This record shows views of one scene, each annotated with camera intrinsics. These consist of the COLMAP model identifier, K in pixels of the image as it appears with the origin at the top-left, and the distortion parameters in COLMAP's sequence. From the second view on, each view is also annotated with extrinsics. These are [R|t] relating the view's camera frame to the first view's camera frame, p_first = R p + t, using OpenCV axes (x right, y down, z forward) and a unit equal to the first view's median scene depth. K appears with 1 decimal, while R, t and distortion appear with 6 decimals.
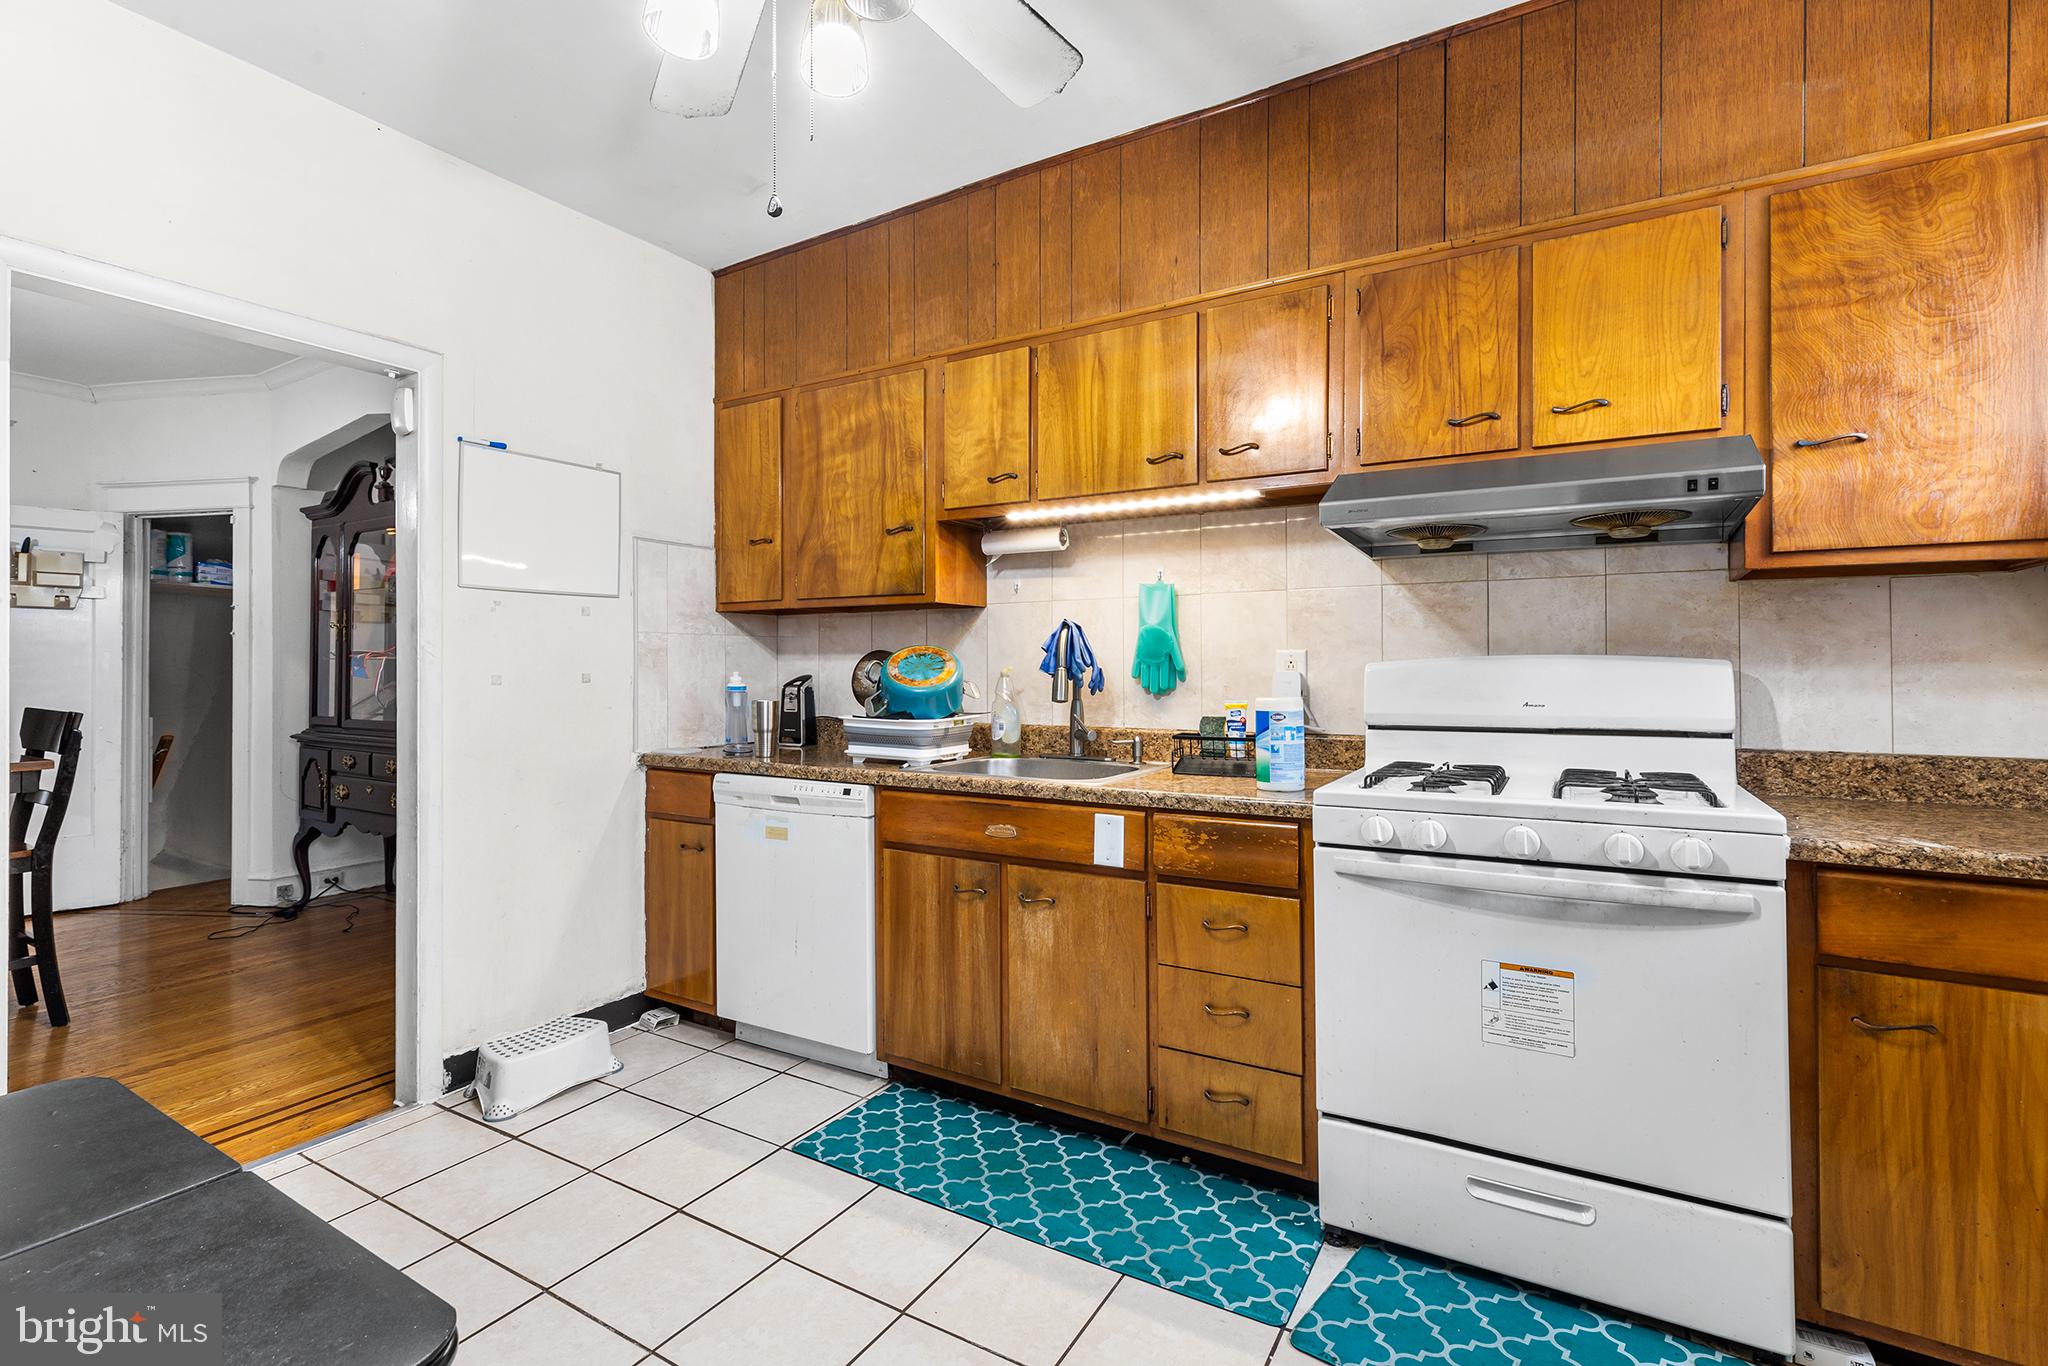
lens RADIAL K [[941.4, 0, 1027.3], [0, 941.4, 671.0], [0, 0, 1]] dist [0.000953, 0.000003]
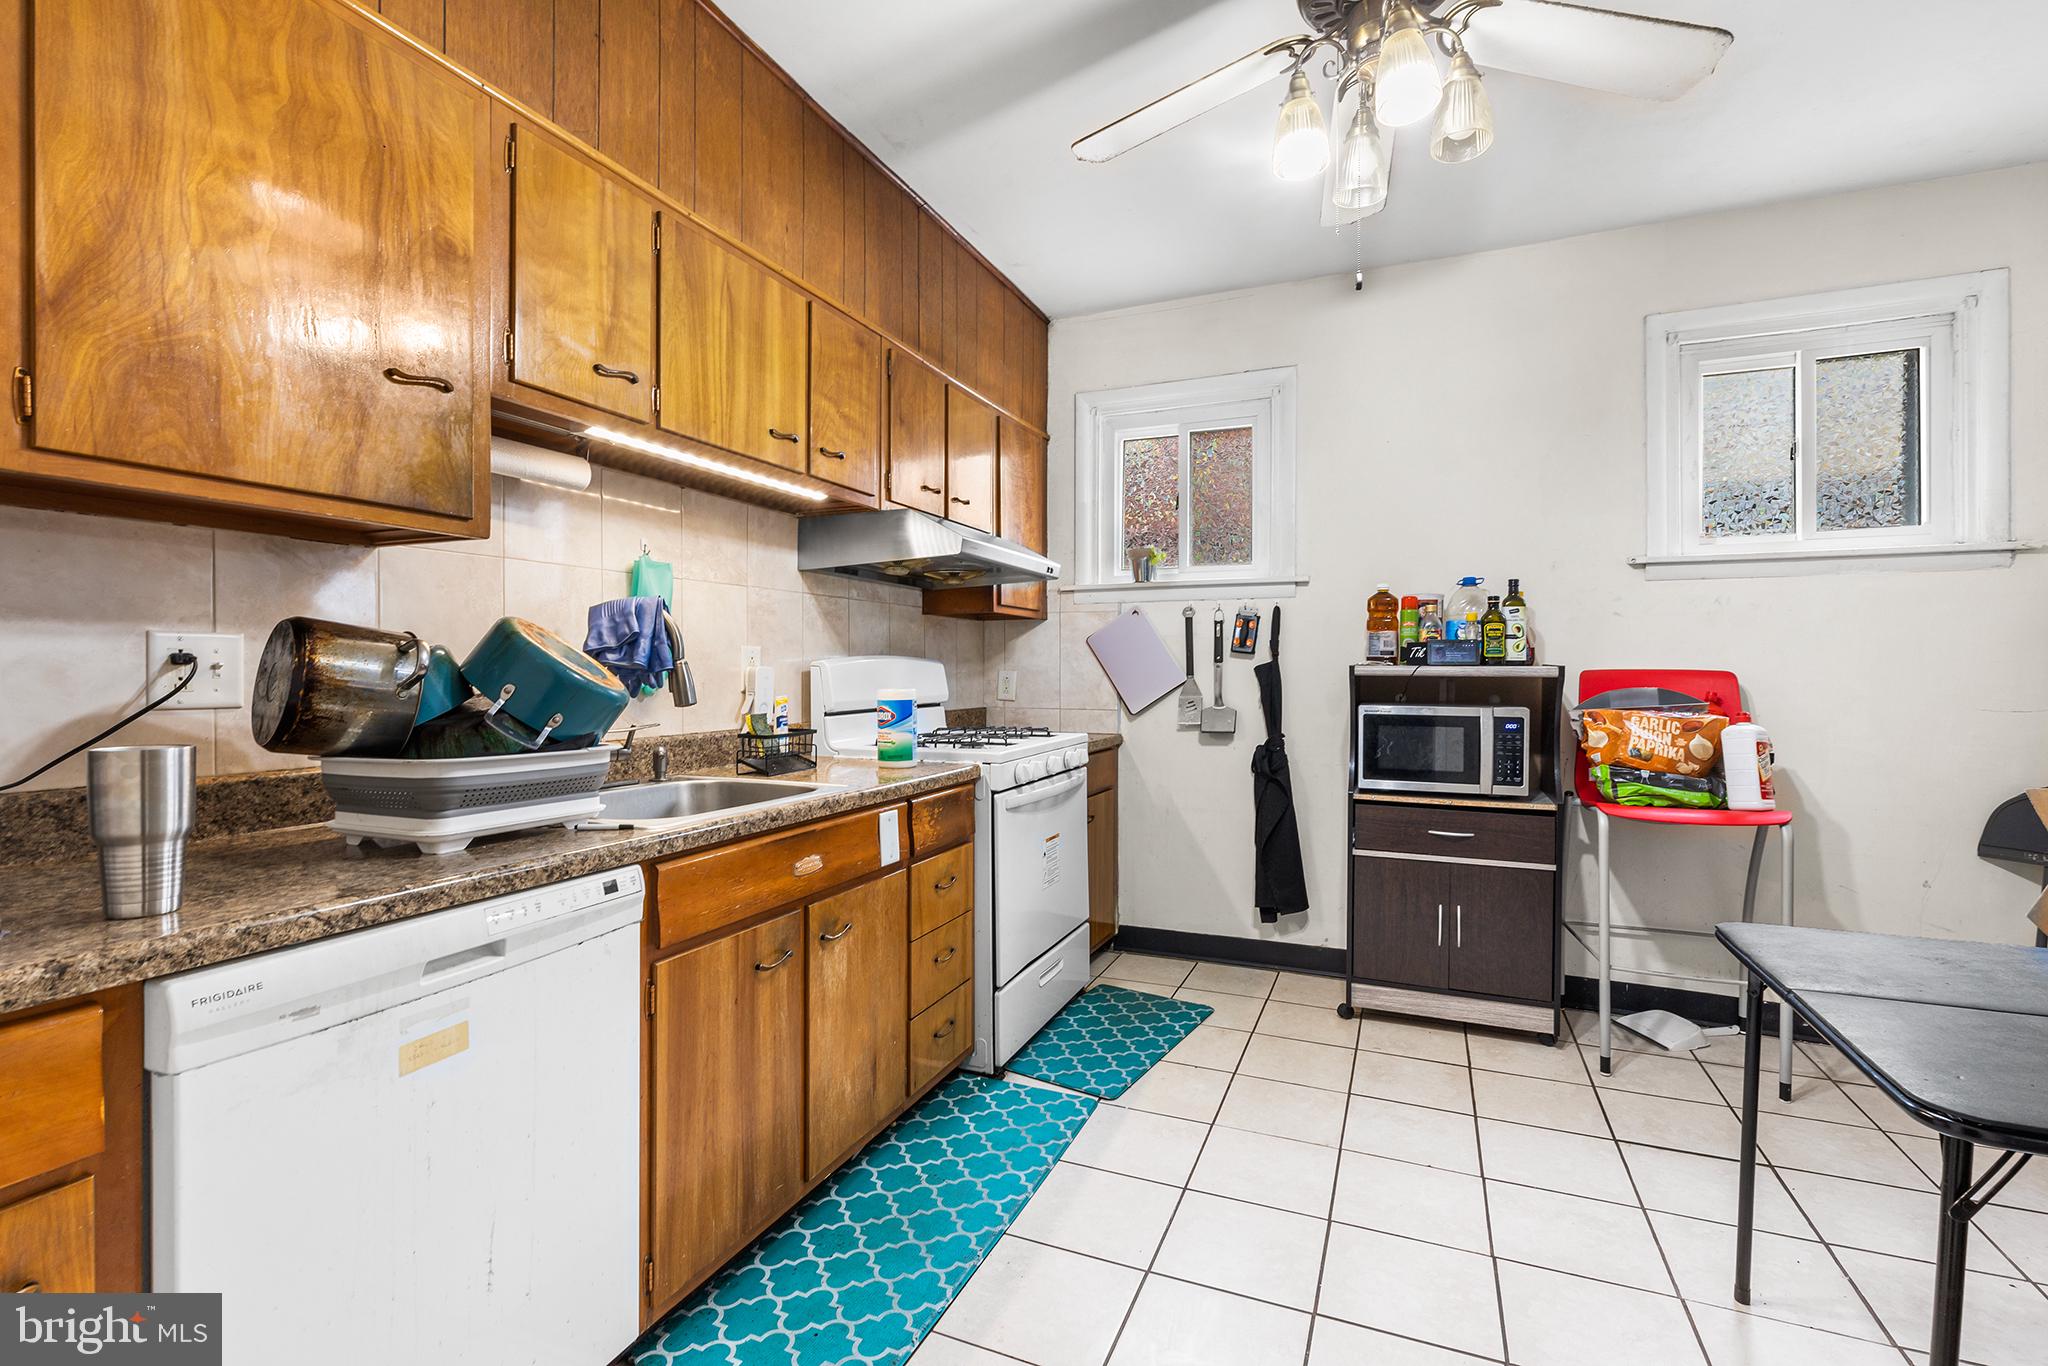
lens RADIAL K [[920.6, 0, 1020.9], [0, 920.6, 689.5], [0, 0, 1]] dist [0.000732, -0.000068]
pose [[-0.125565, -0.018854, 0.991906, -0.810519], [0.009543, 0.999750, 0.020211, 0.007804], [-0.992040, 0.012003, -0.125354, 0.910872]]
